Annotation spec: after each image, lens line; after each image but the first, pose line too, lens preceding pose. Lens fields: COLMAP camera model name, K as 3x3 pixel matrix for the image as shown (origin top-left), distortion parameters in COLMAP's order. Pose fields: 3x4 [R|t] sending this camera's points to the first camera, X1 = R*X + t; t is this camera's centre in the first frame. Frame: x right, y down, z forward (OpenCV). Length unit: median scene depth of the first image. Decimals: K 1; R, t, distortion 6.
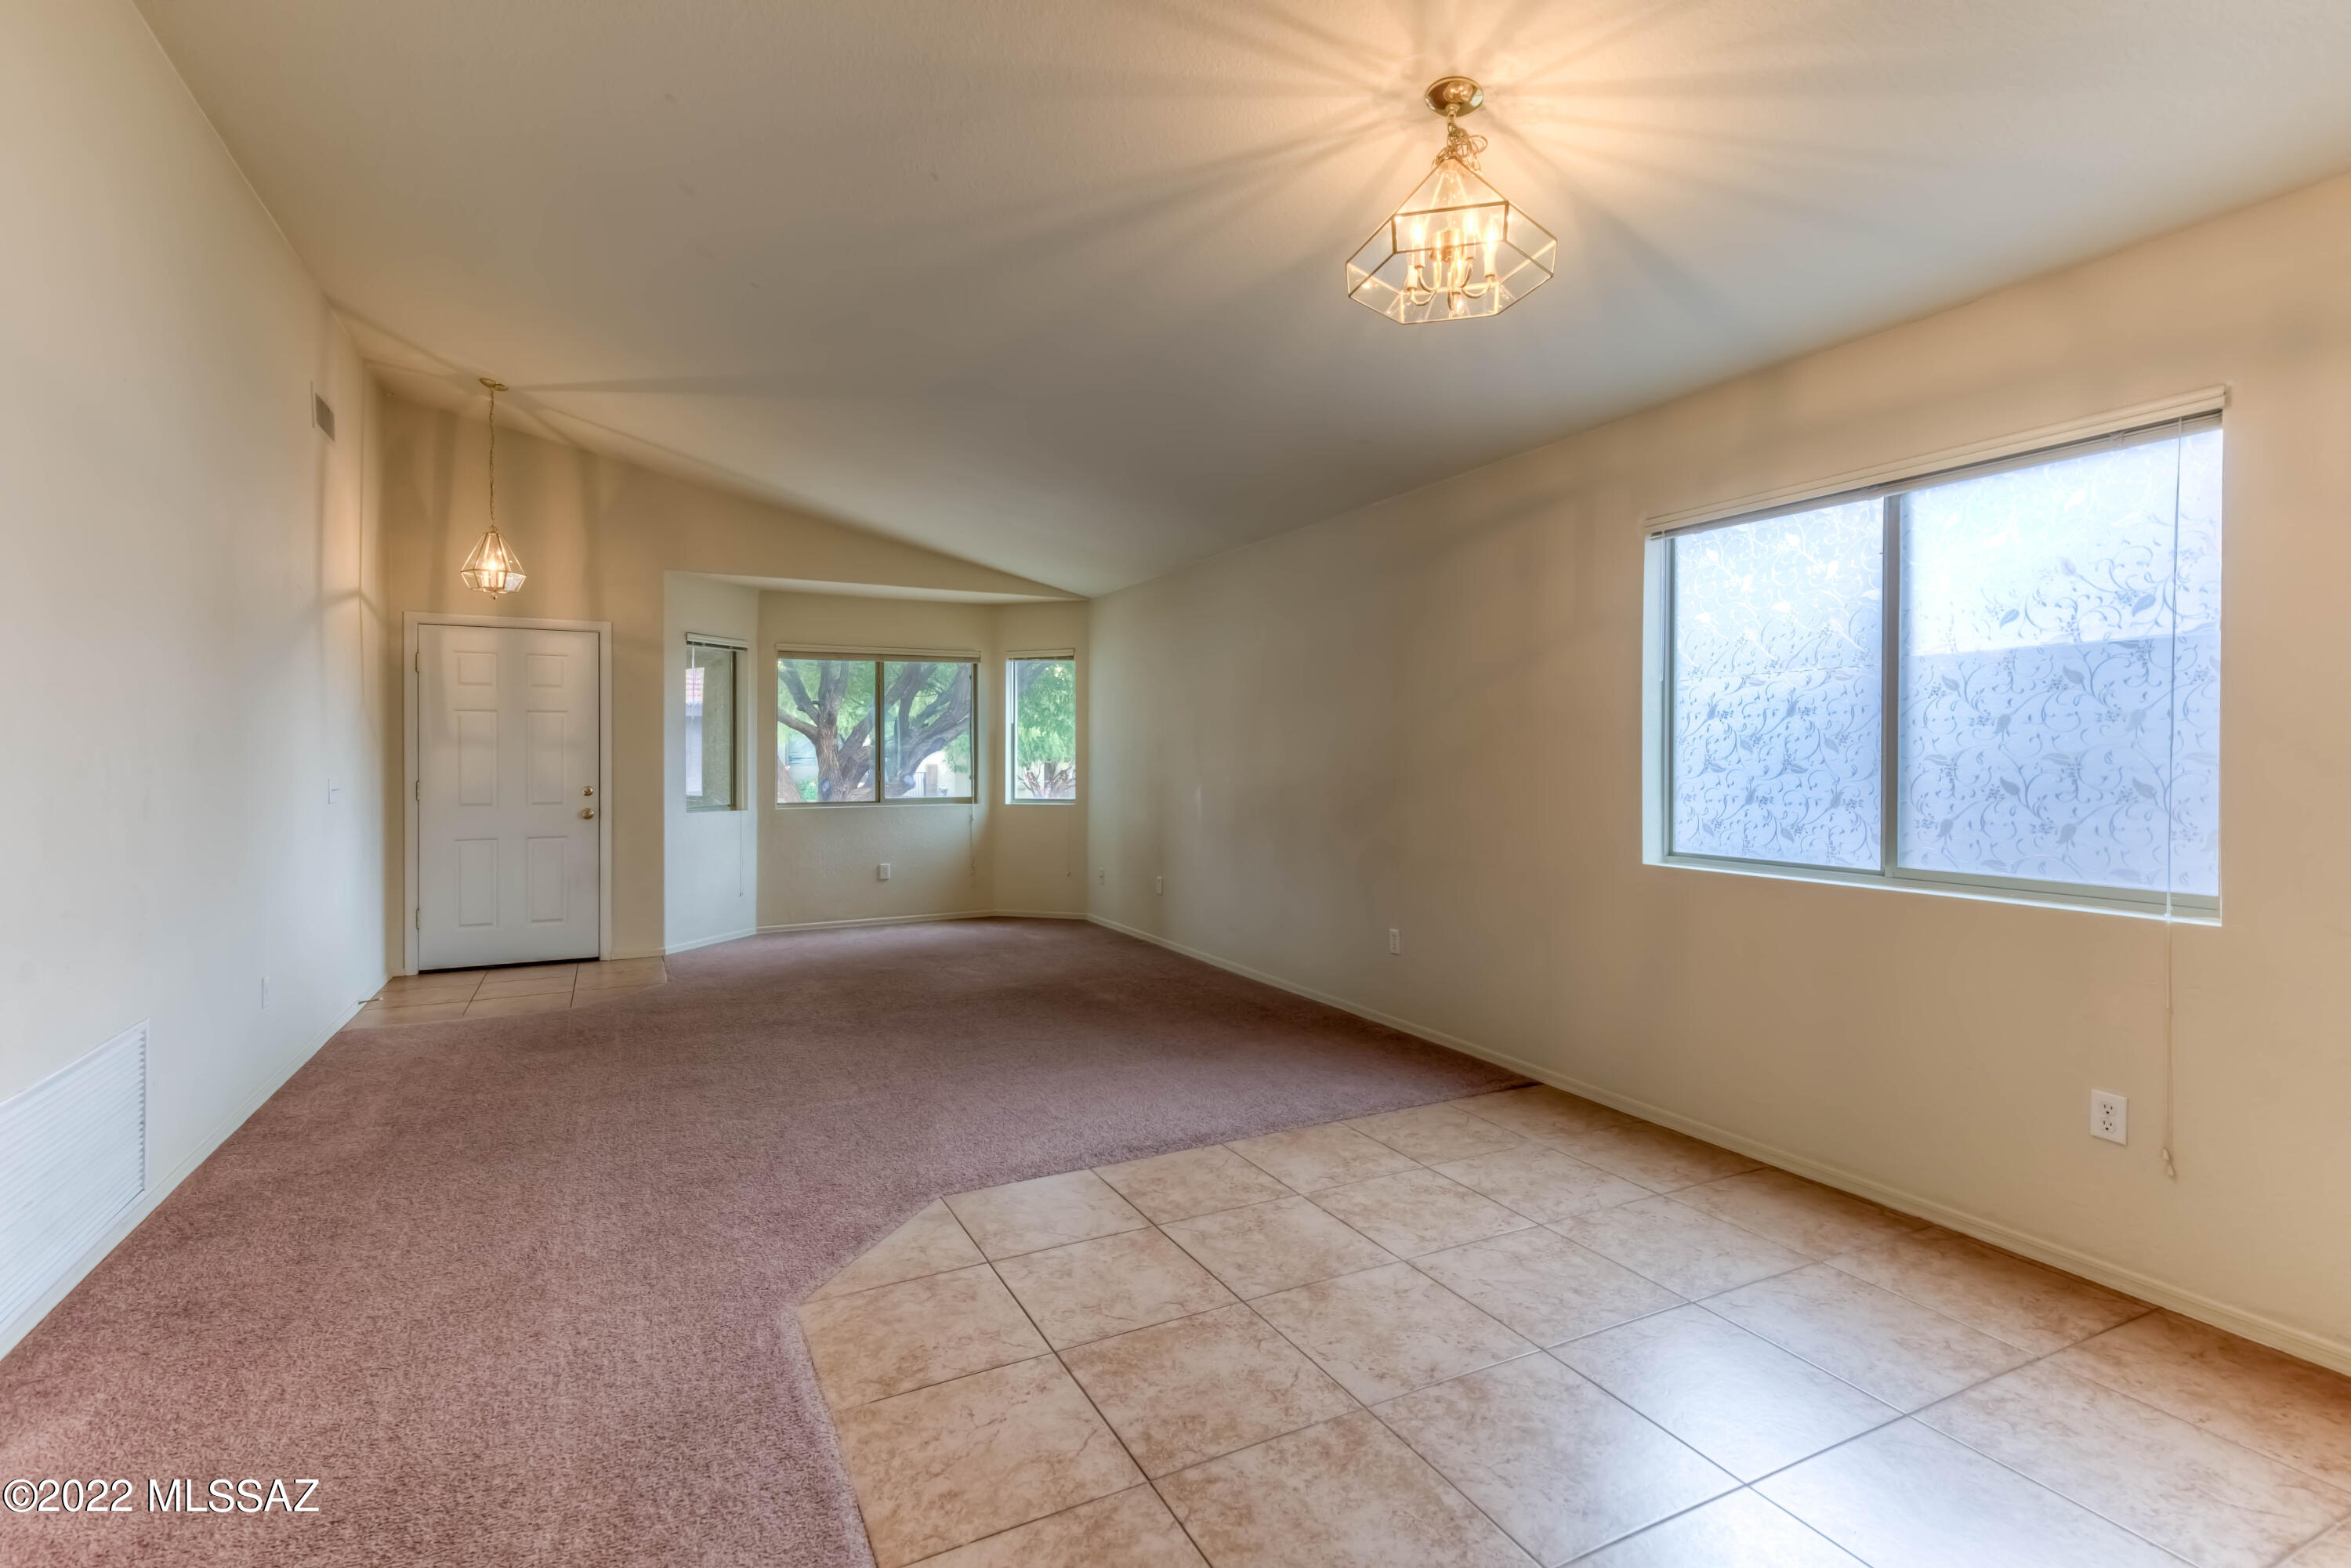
lens RADIAL K [[1105.4, 0, 1230.4], [0, 1105.4, 758.6], [0, 0, 1]] dist [0.013474, 0.000083]
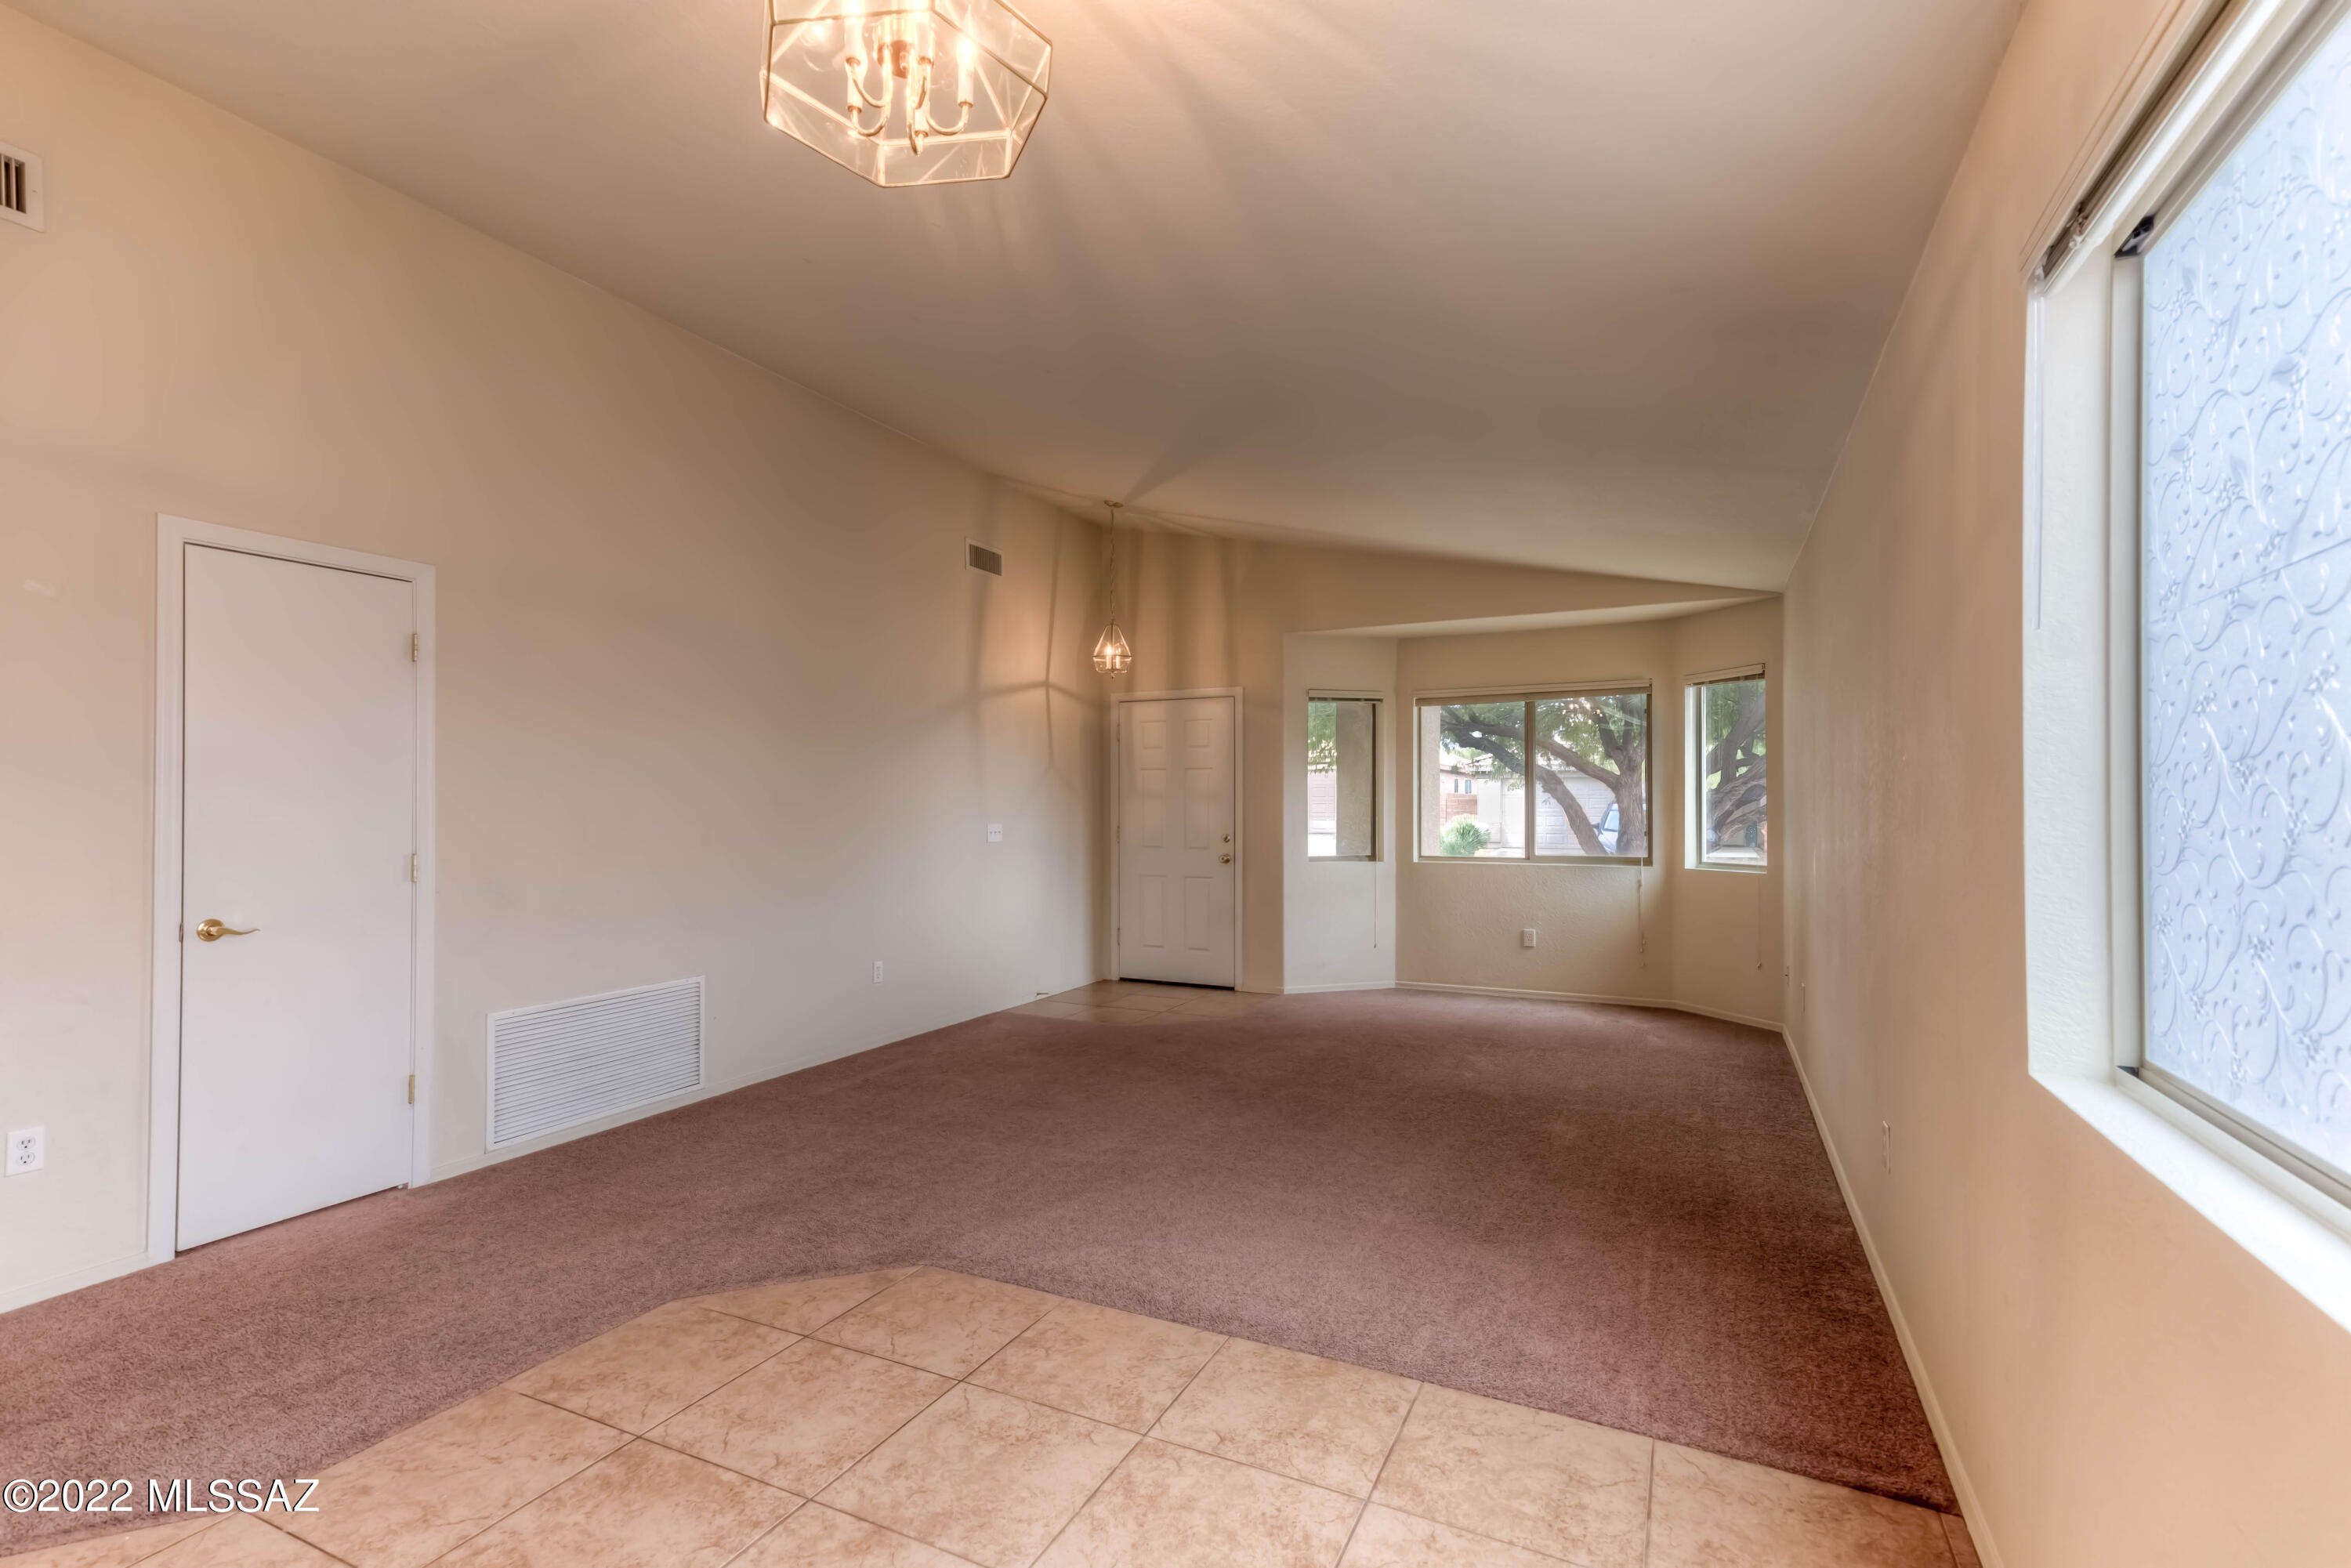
lens RADIAL K [[1130.9, 0, 1146.0], [0, 1130.9, 782.3], [0, 0, 1]] dist [0.022772, 0.000279]
pose [[0.562683, -0.015192, -0.826533, 0.392789], [-0.002572, 0.999794, -0.020128, -0.004870], [0.826669, 0.013451, 0.562528, 0.343683]]
